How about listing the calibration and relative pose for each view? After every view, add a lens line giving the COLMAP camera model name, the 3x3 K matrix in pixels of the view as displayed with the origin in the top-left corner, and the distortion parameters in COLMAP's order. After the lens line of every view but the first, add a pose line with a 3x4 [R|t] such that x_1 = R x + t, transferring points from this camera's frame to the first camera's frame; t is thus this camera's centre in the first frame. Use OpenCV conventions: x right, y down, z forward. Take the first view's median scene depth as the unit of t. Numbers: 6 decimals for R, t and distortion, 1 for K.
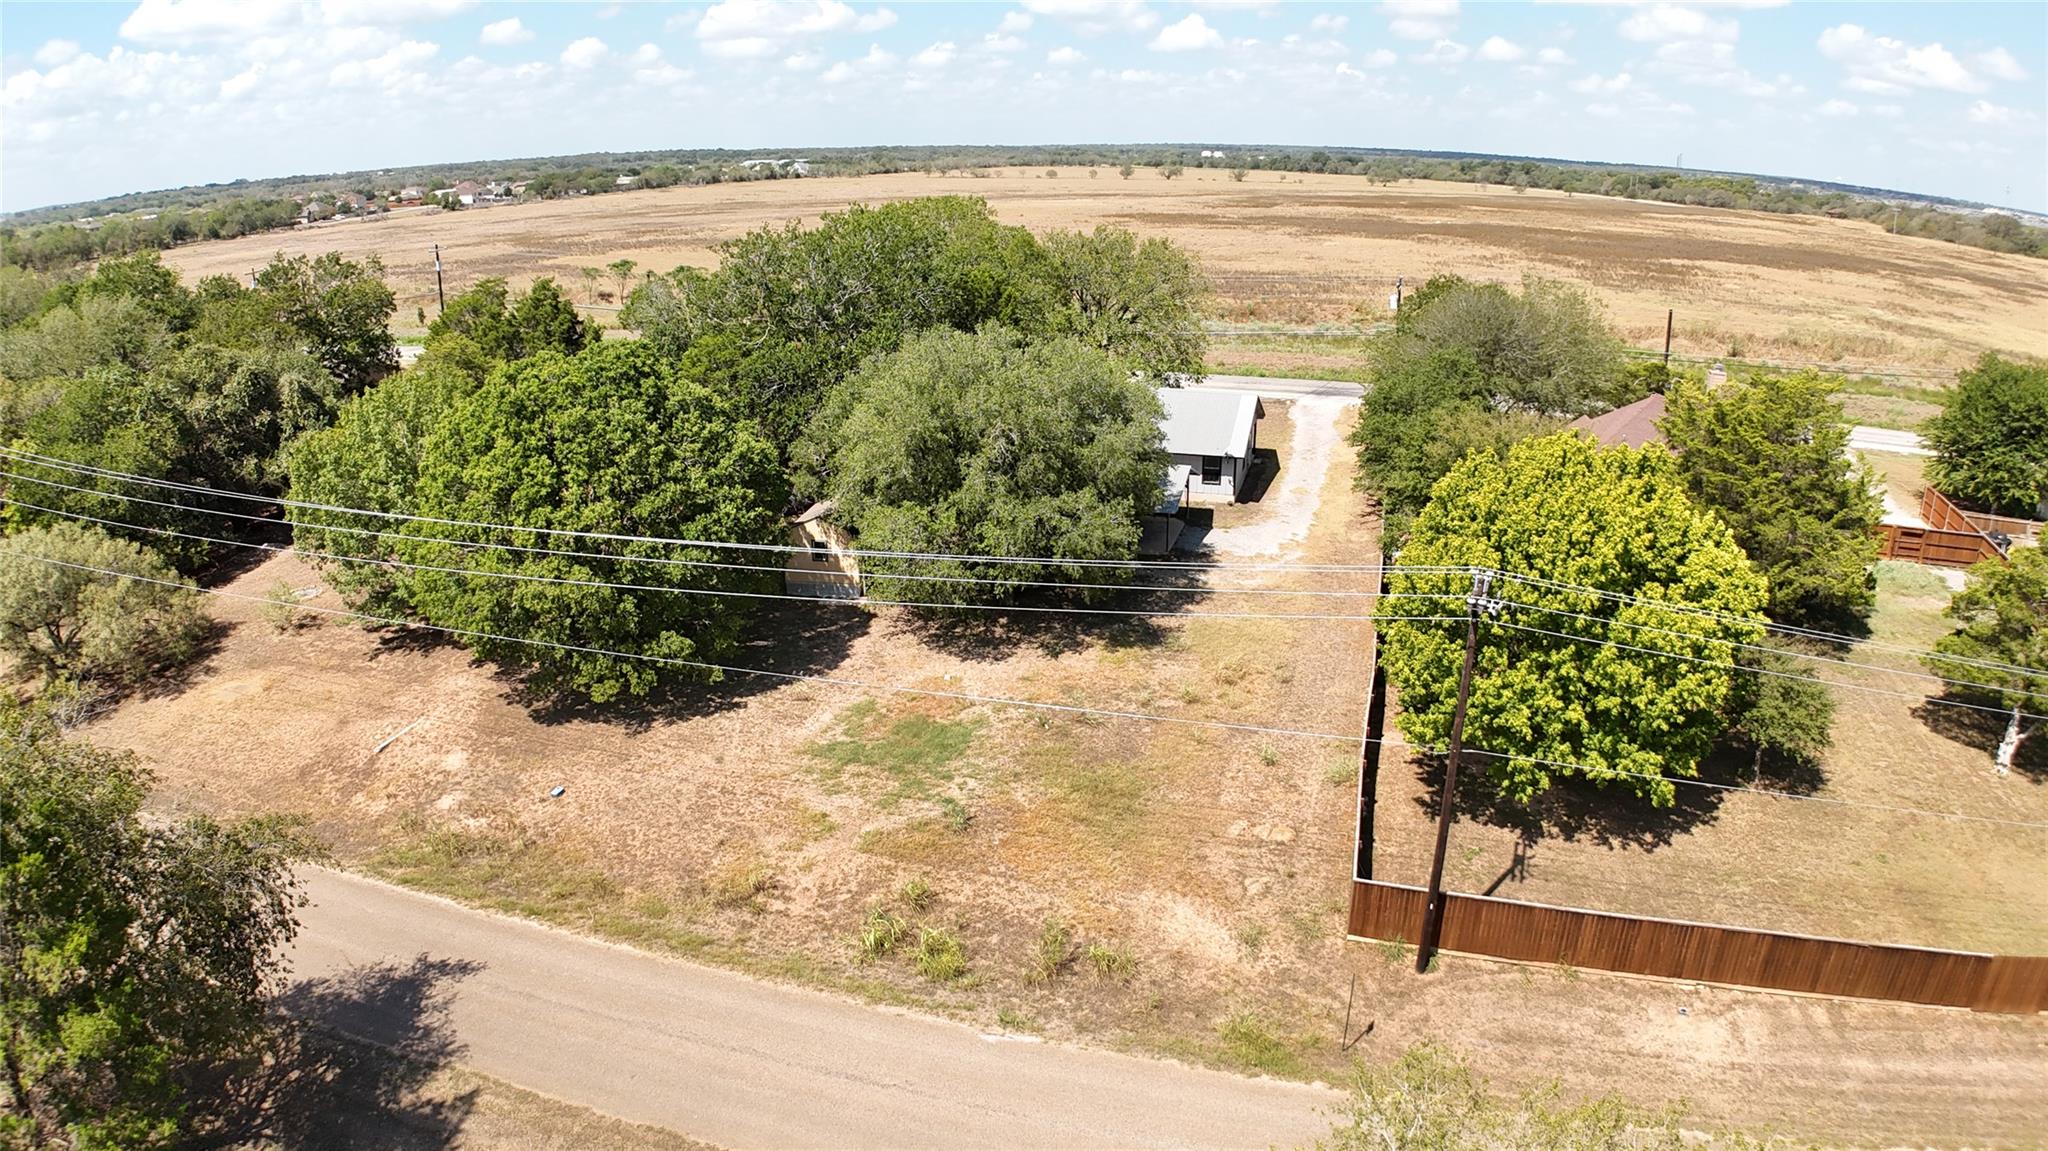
lens RADIAL K [[1290.0, 0, 1009.7], [0, 1290.0, 575.6], [0, 0, 1]] dist [-0.206469, 0.035918]
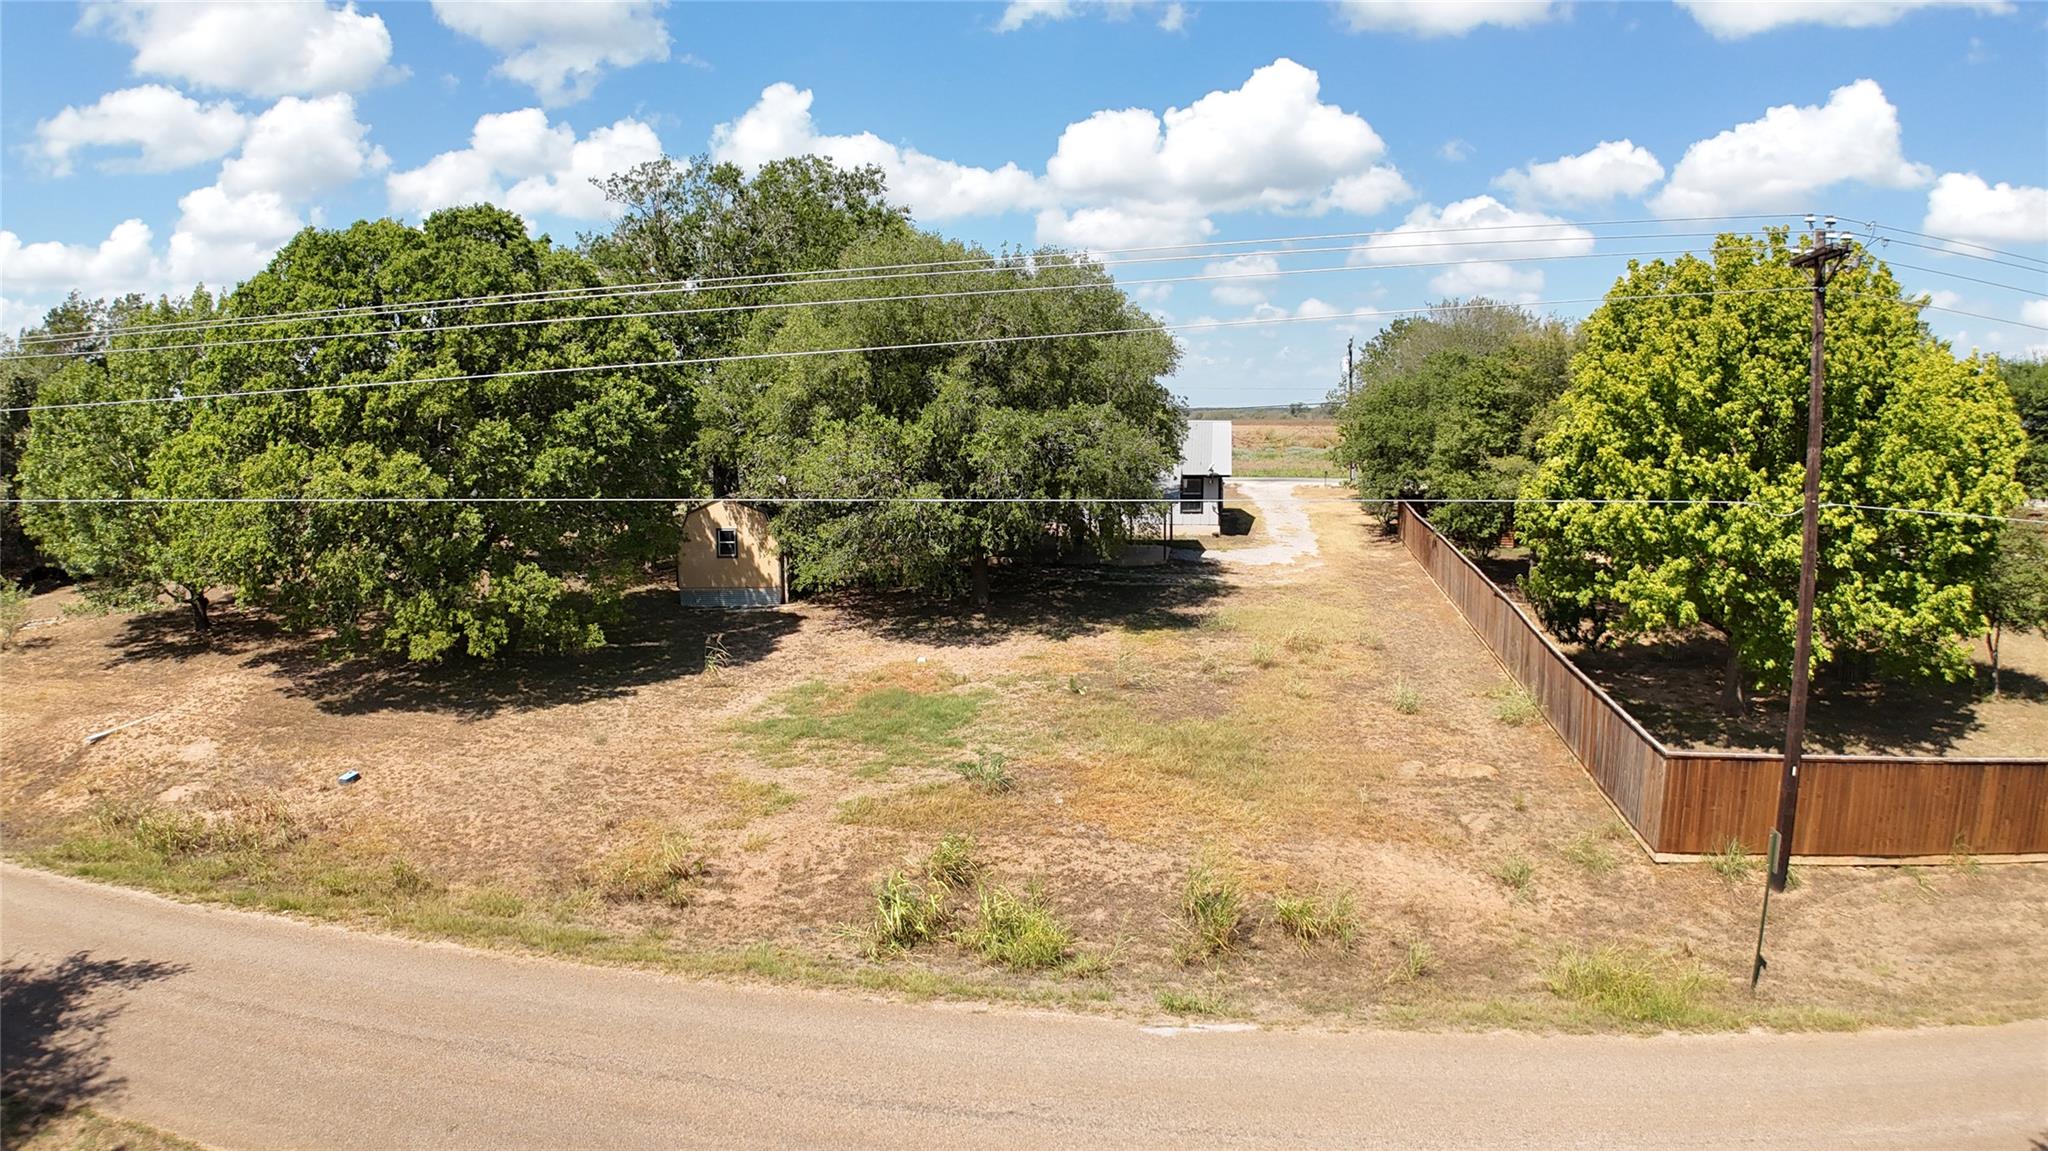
lens RADIAL K [[1290.0, 0, 1009.7], [0, 1290.0, 575.6], [0, 0, 1]] dist [-0.206469, 0.035918]
pose [[0.991763, -0.016384, 0.127038, -0.106252], [0.042419, 0.977831, -0.205052, 0.215099], [-0.120862, 0.208752, 0.970472, 0.346301]]
